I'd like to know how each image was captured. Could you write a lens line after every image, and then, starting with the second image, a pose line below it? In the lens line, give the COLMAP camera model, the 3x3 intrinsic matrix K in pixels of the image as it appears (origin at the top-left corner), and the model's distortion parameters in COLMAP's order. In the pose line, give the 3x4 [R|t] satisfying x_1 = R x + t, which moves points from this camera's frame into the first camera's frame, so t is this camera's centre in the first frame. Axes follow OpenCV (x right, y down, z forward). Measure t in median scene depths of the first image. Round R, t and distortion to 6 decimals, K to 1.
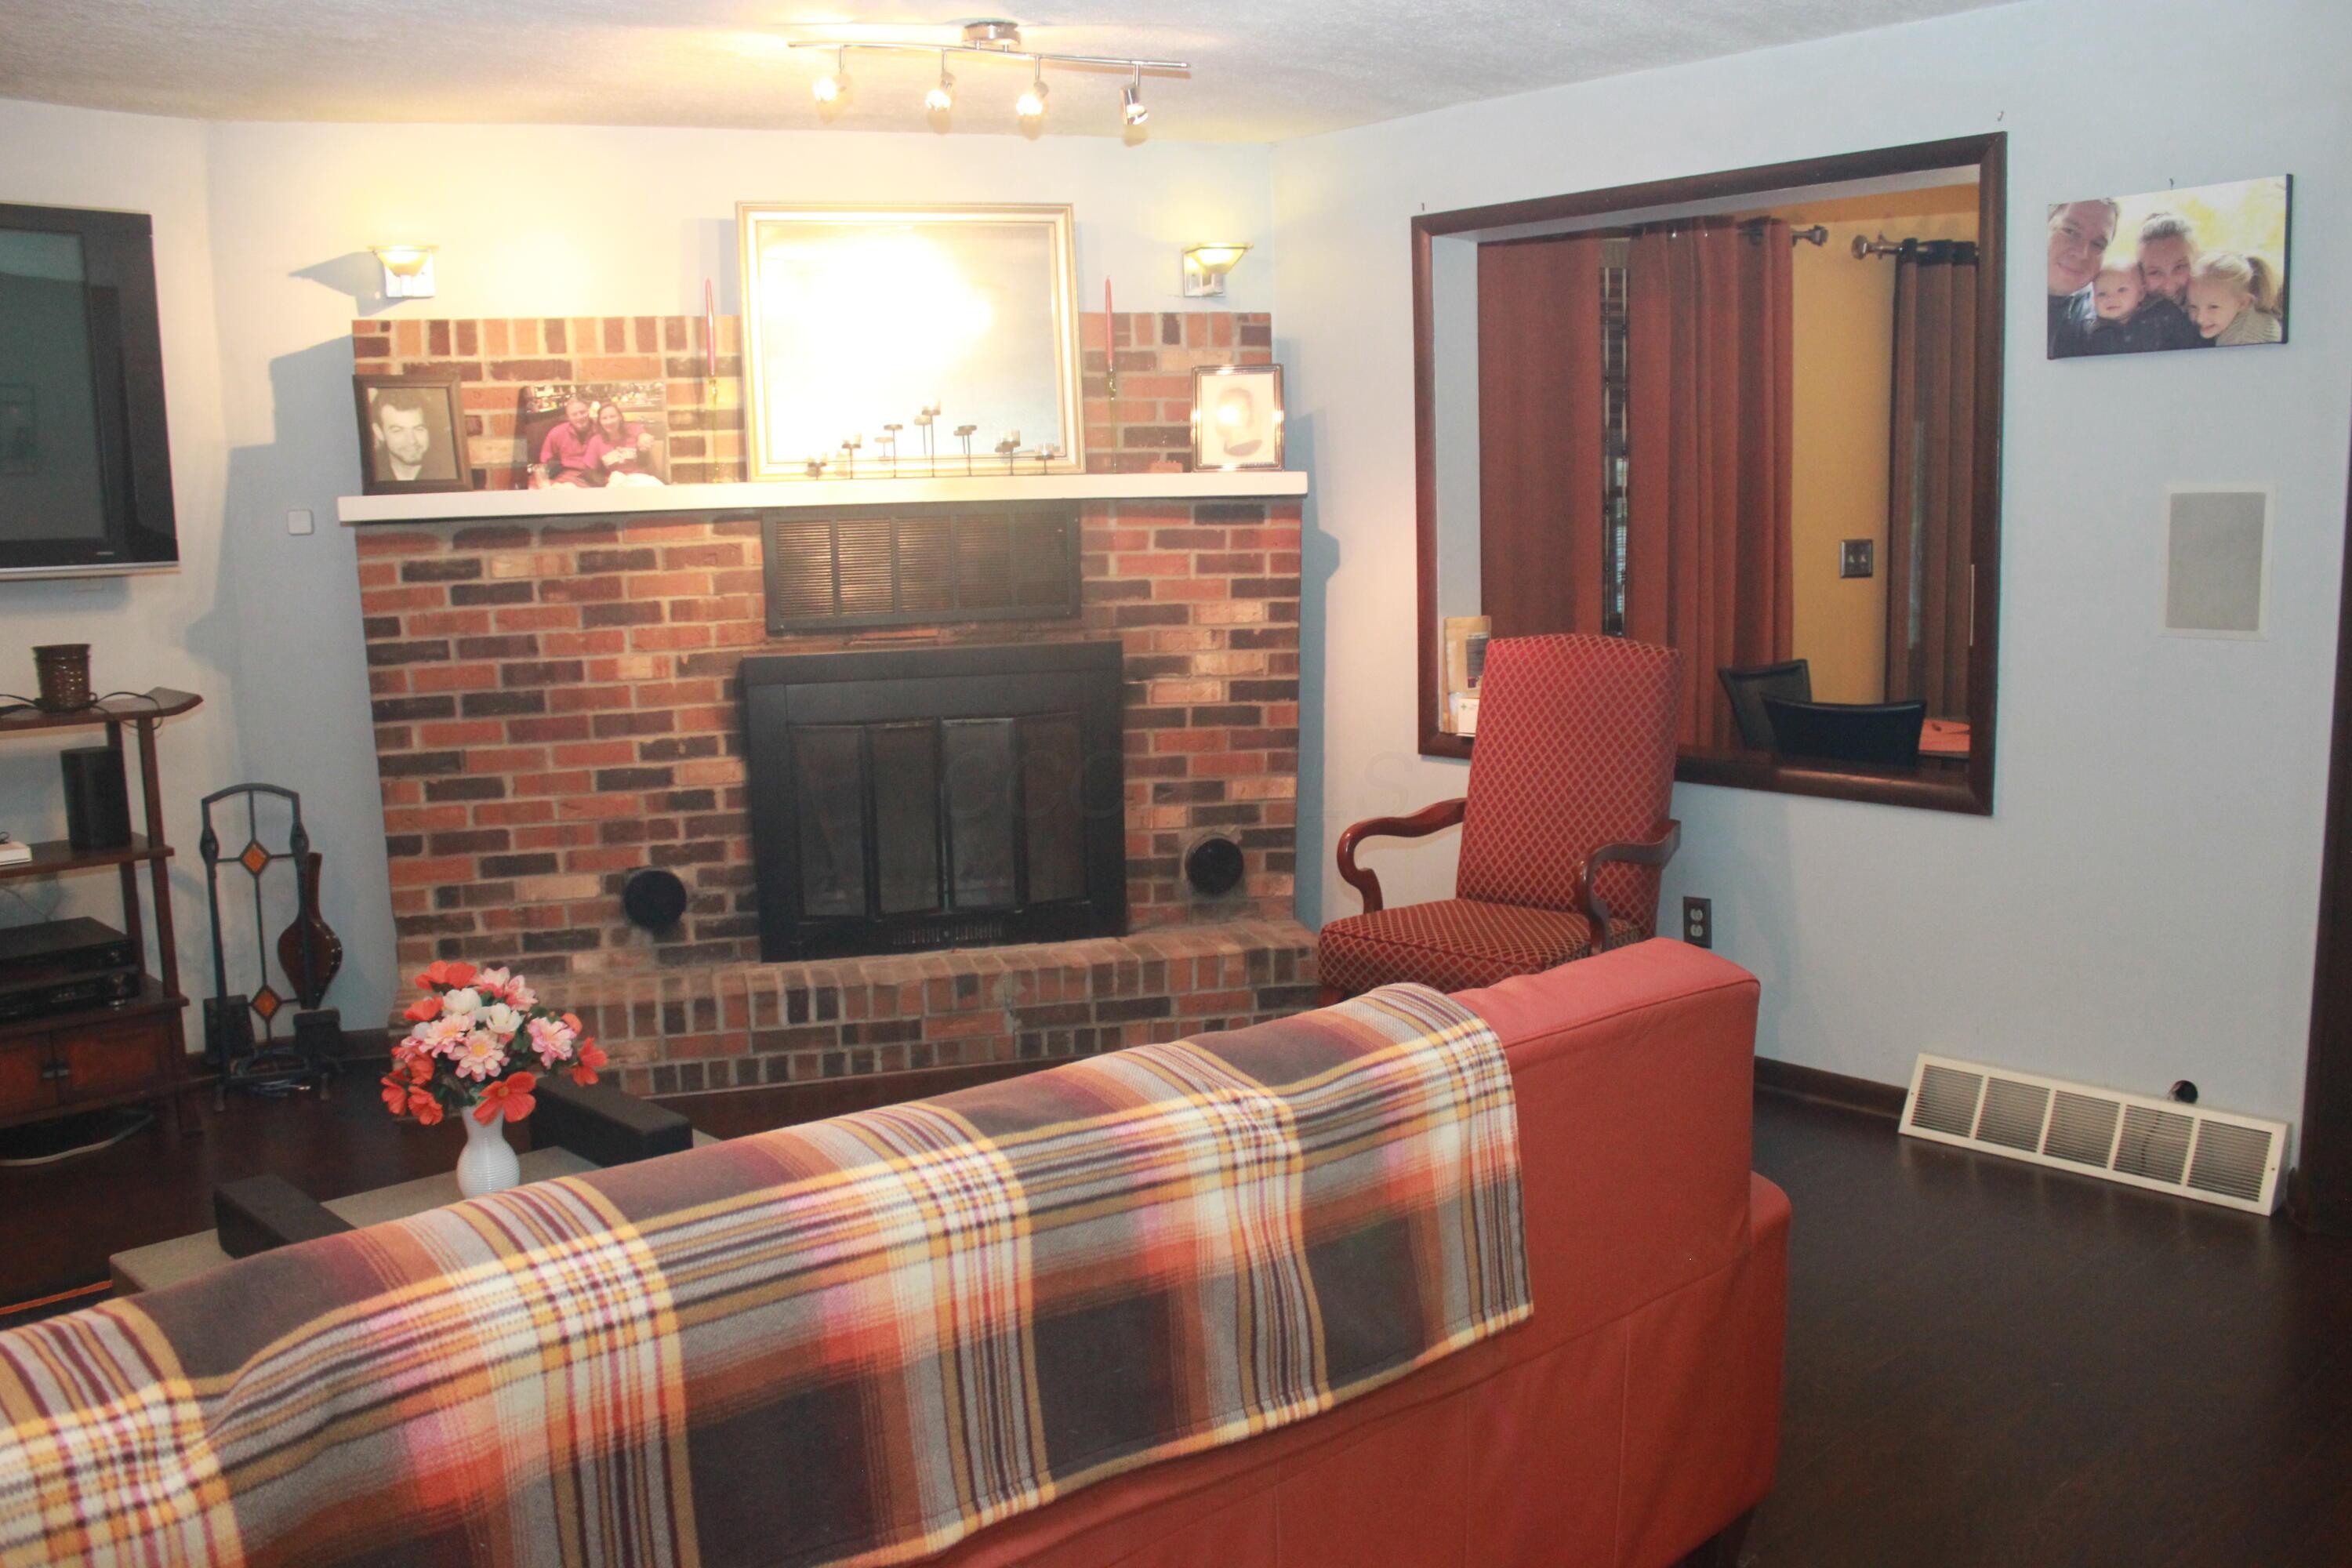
lens RADIAL K [[1946.5, 0, 1176.0], [0, 1946.5, 784.0], [0, 0, 1]] dist [-0.154362, 0.142674]
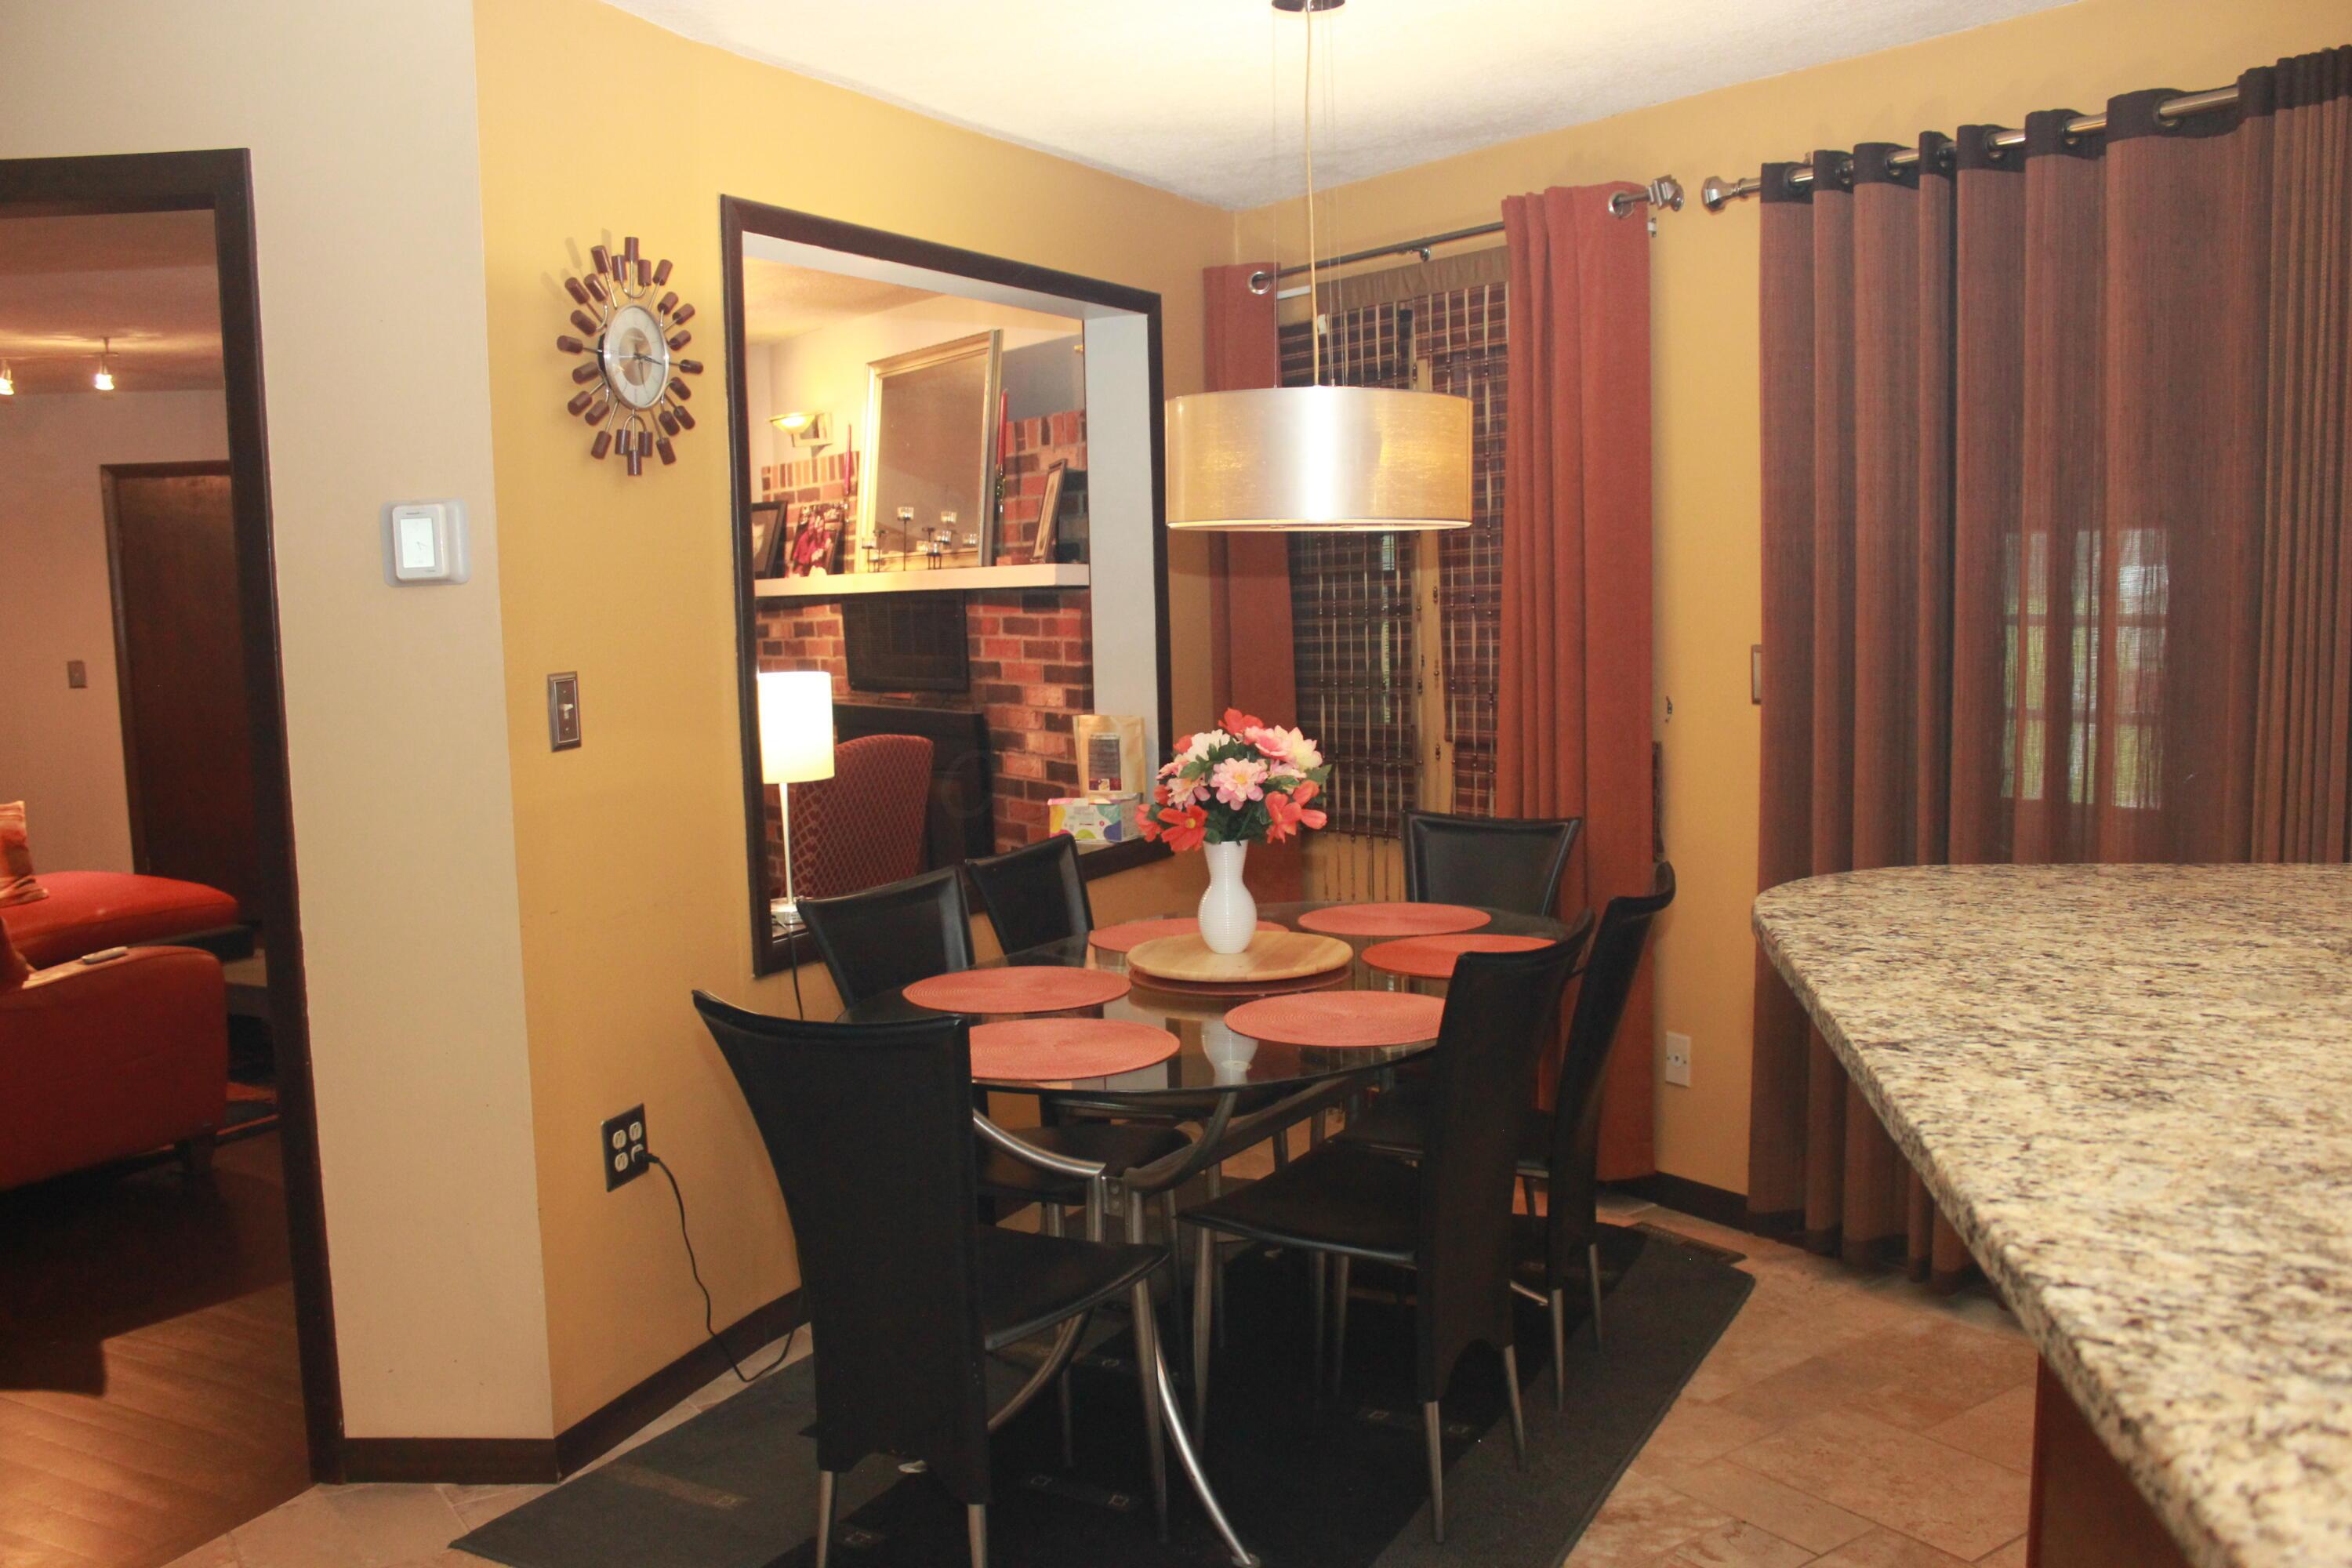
lens RADIAL K [[1946.5, 0, 1176.0], [0, 1946.5, 784.0], [0, 0, 1]] dist [-0.154362, 0.142674]
pose [[0.348752, 0.105360, -0.931274, 1.125149], [-0.119397, 0.990559, 0.067355, -0.129565], [0.929579, 0.087701, 0.358039, 0.740572]]
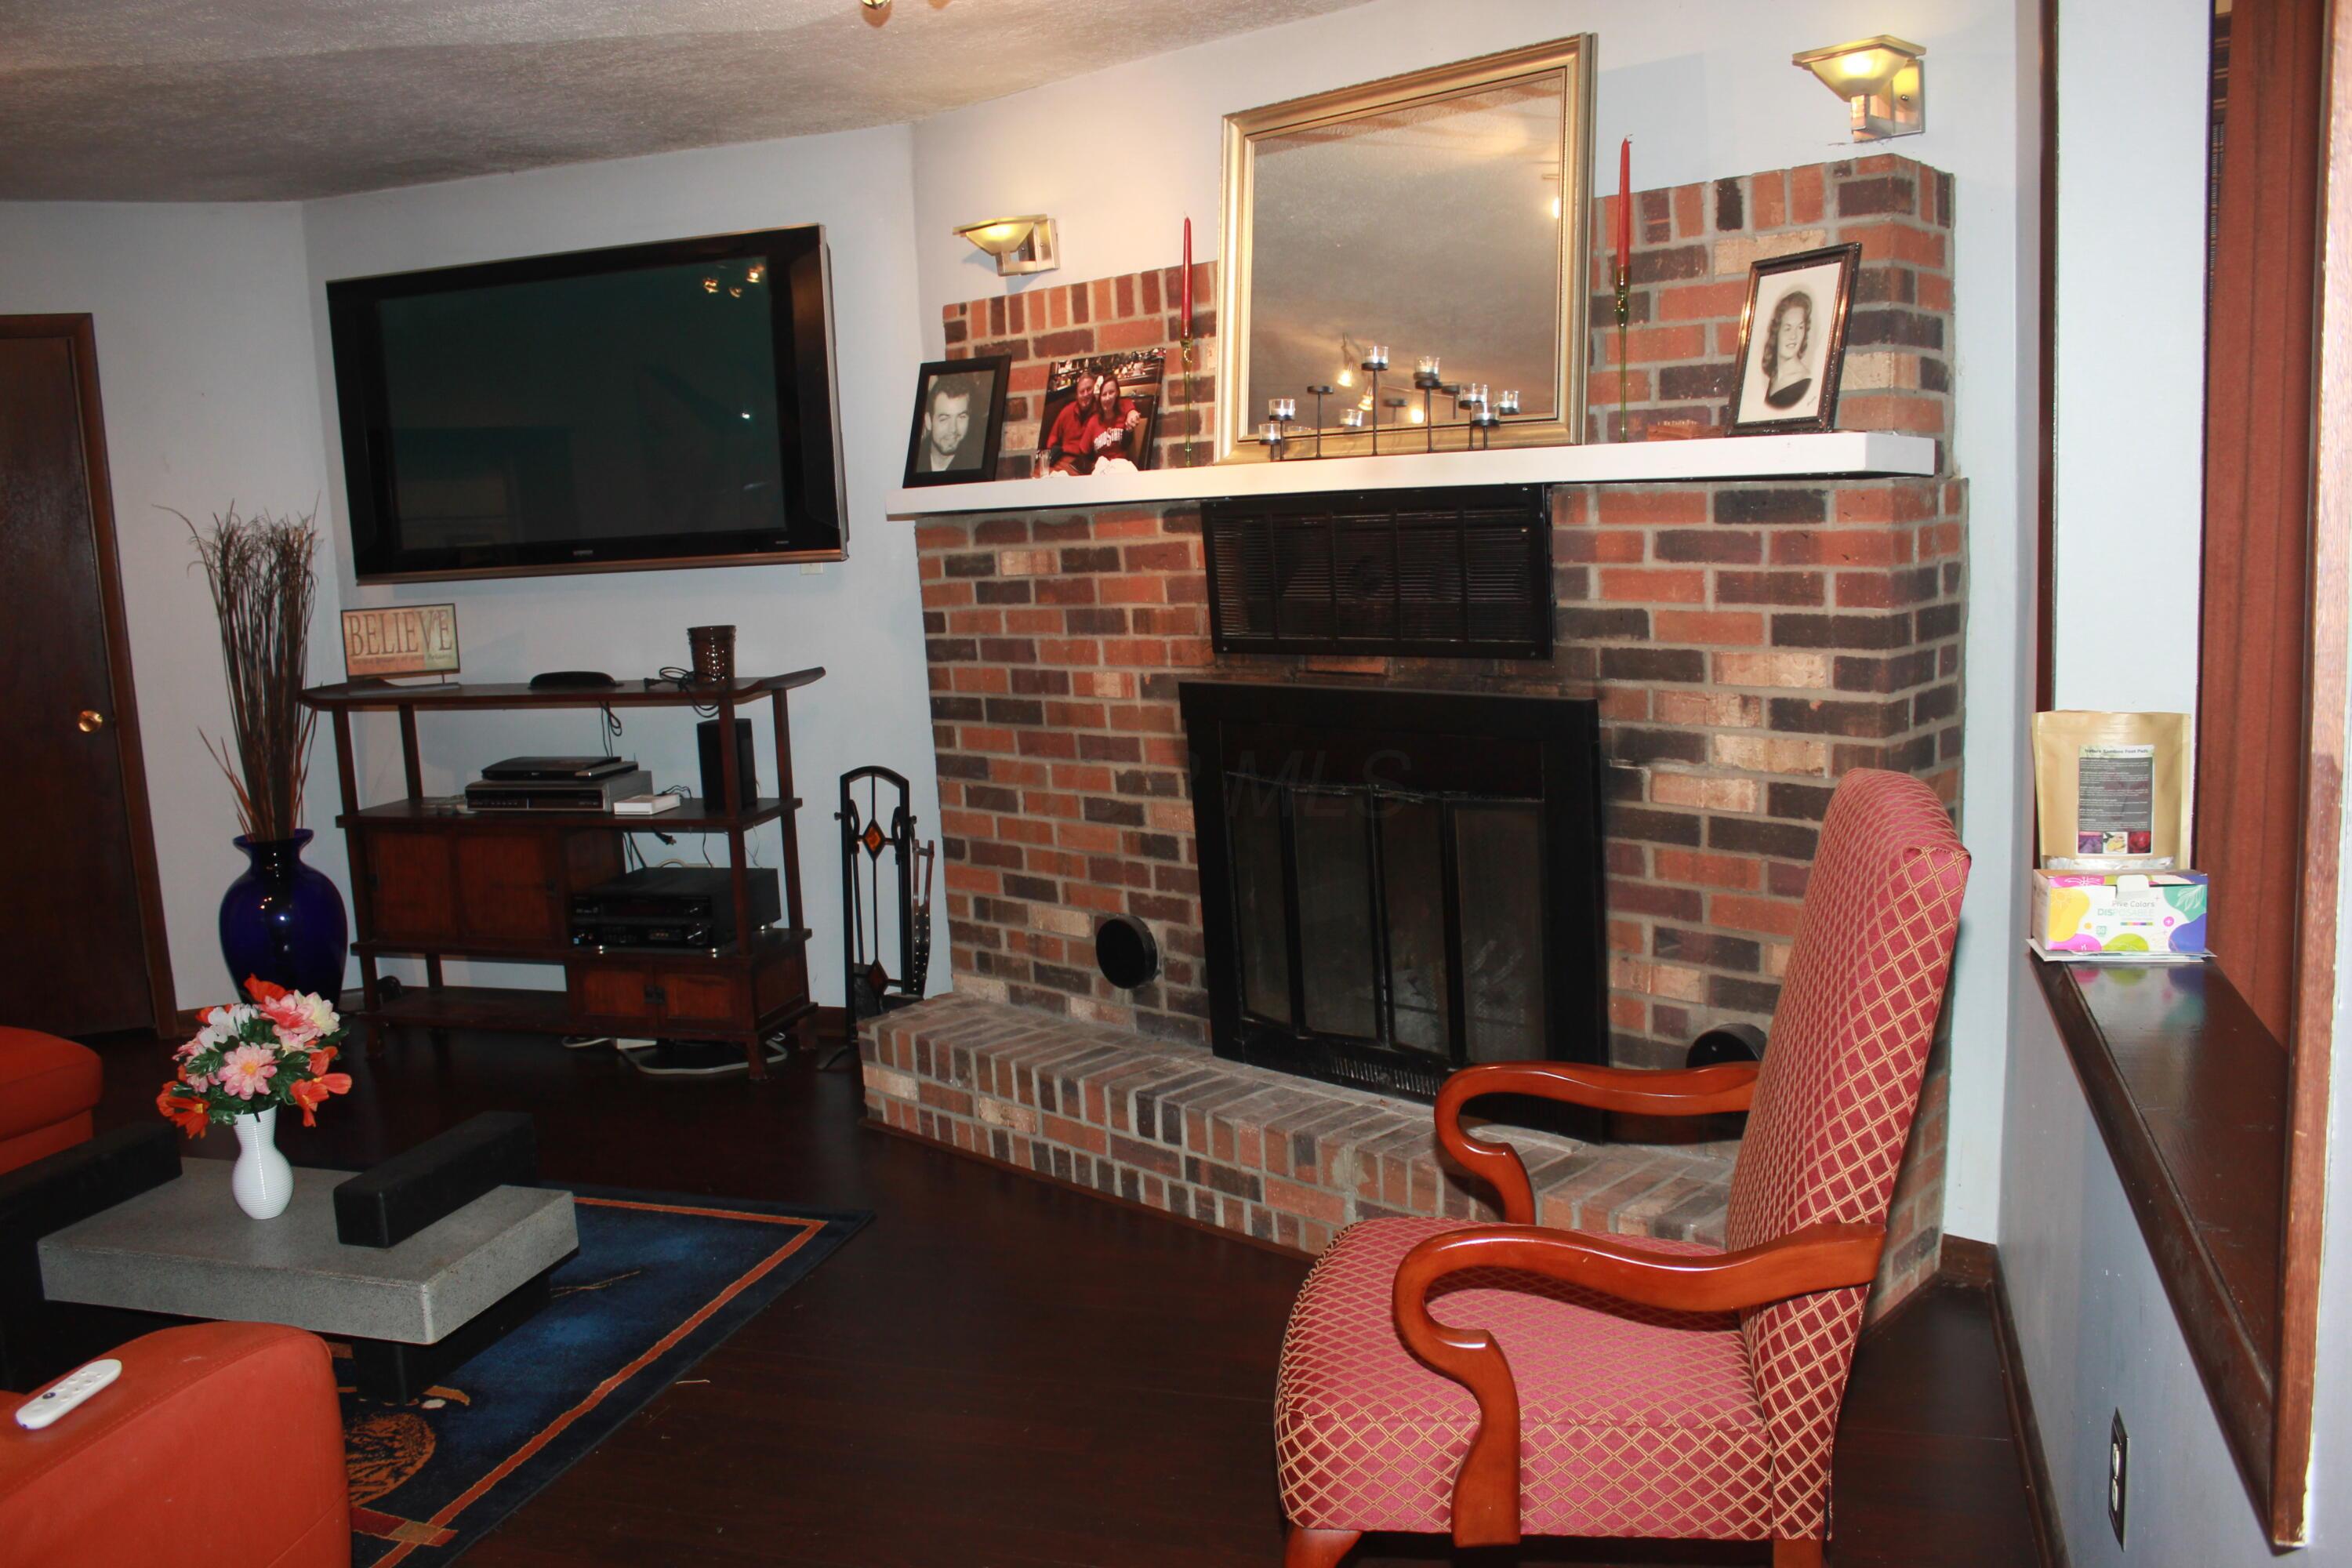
lens RADIAL K [[1946.5, 0, 1176.0], [0, 1946.5, 784.0], [0, 0, 1]] dist [-0.154362, 0.142674]
pose [[0.504697, 0.121413, -0.854716, 0.480653], [-0.092368, 0.991972, 0.086369, -0.093565], [0.858341, 0.035358, 0.511860, 0.577741]]
